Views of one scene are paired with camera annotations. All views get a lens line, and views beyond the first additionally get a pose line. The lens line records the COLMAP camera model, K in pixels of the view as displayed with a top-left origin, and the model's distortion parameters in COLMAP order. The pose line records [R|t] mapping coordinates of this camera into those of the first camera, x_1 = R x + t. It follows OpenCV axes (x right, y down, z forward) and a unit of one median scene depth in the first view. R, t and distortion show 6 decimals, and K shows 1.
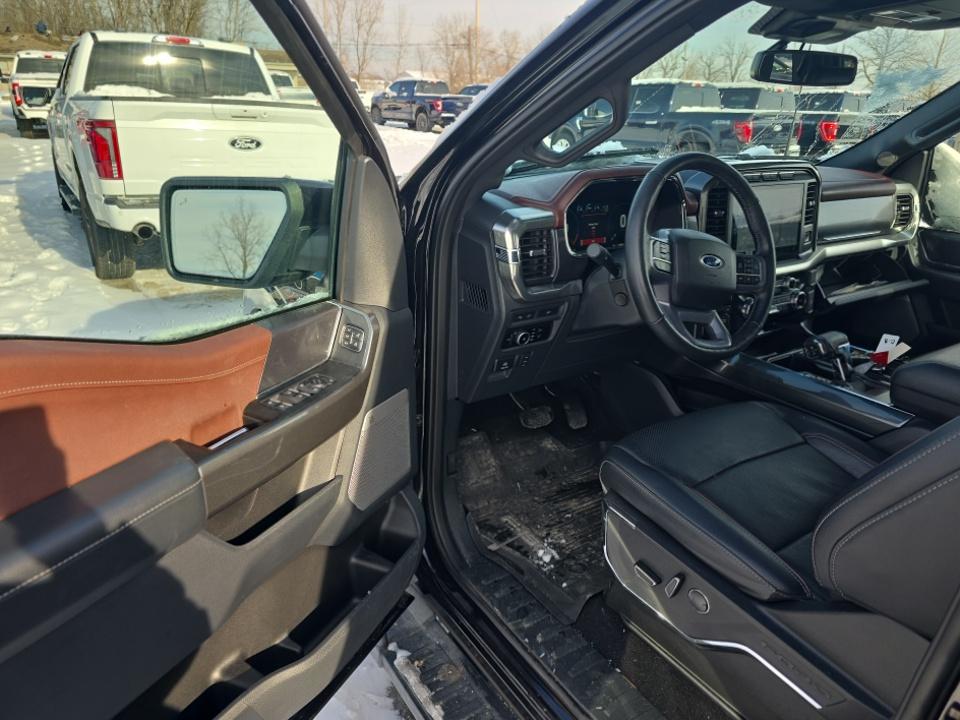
lens RADIAL K [[663.2, 0, 480.0], [0, 663.2, 360.0], [0, 0, 1]] dist [-0.001288, -0.002416]
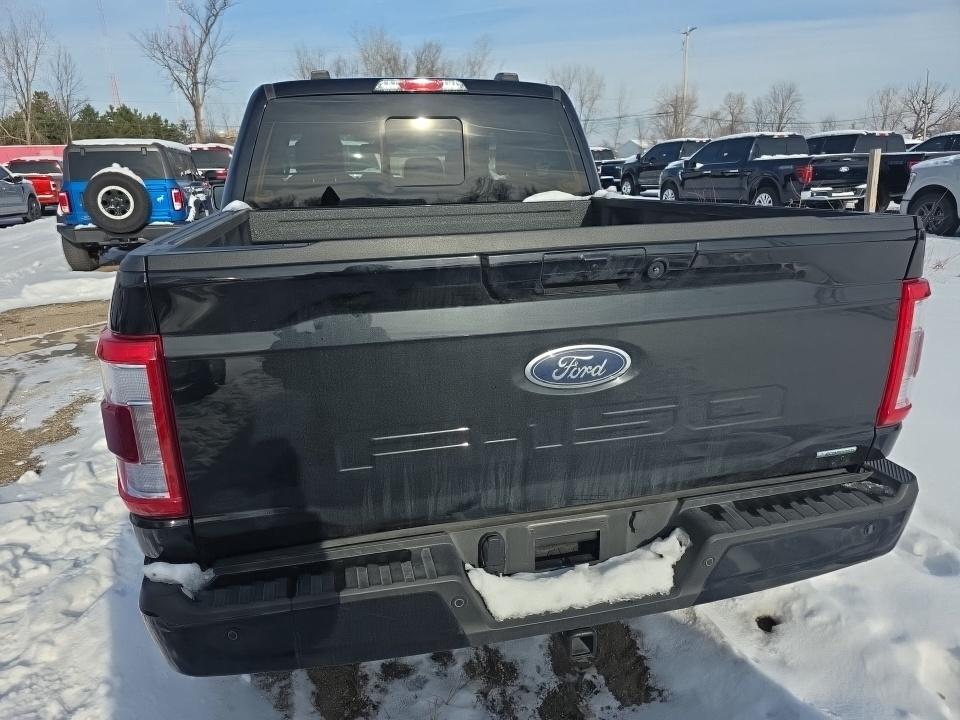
lens RADIAL K [[655.6, 0, 472.7], [0, 655.6, 366.0], [0, 0, 1]] dist [0.044744, -0.044470]
pose [[0.934848, 0.044316, -0.352273, 0.248805], [-0.074329, 0.994622, -0.072127, 0.097607], [0.347182, 0.093611, 0.933114, -0.207320]]
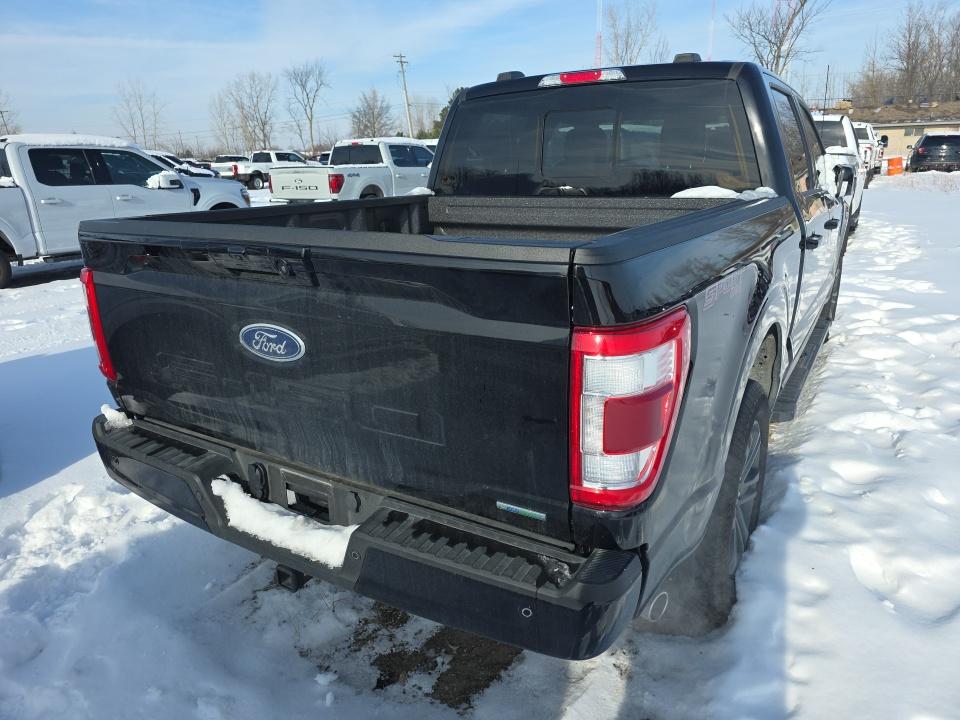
lens RADIAL K [[655.6, 0, 472.7], [0, 655.6, 366.0], [0, 0, 1]] dist [0.044744, -0.044470]
pose [[0.403010, 0.226781, -0.886653, 0.364567], [-0.296104, 0.949014, 0.108143, 0.065640], [0.865971, 0.218959, 0.449613, -0.118549]]
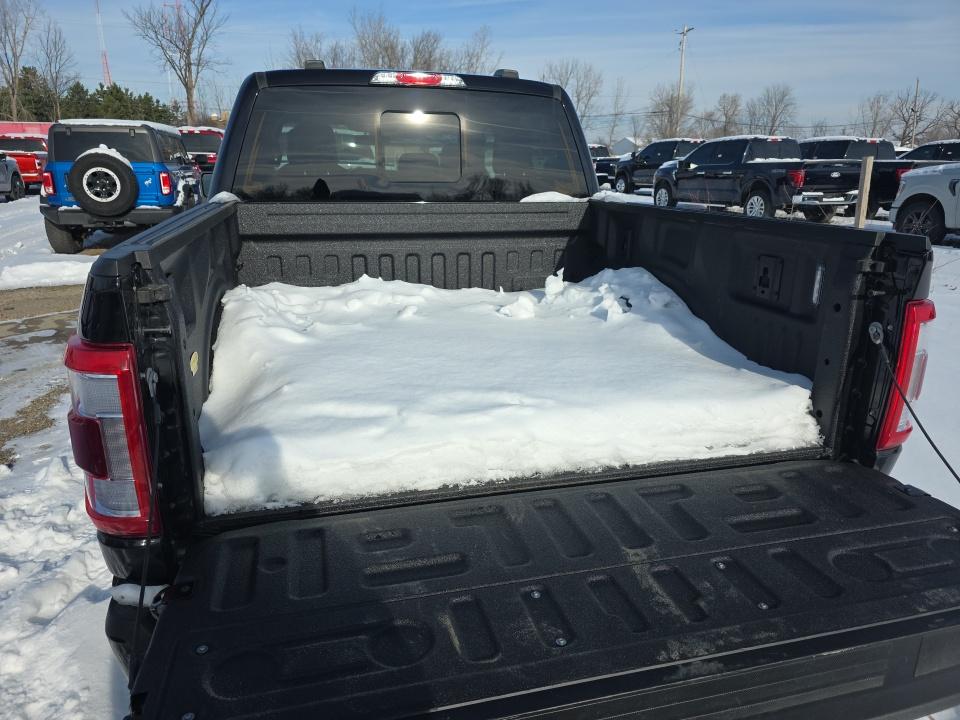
lens RADIAL K [[655.2, 0, 483.3], [0, 655.2, 360.4], [0, 0, 1]] dist [0.044894, -0.044674]
pose [[0.943848, 0.068464, -0.323208, 0.246108], [-0.096402, 0.992791, -0.071220, 0.093500], [0.316003, 0.098378, 0.943644, -0.203126]]
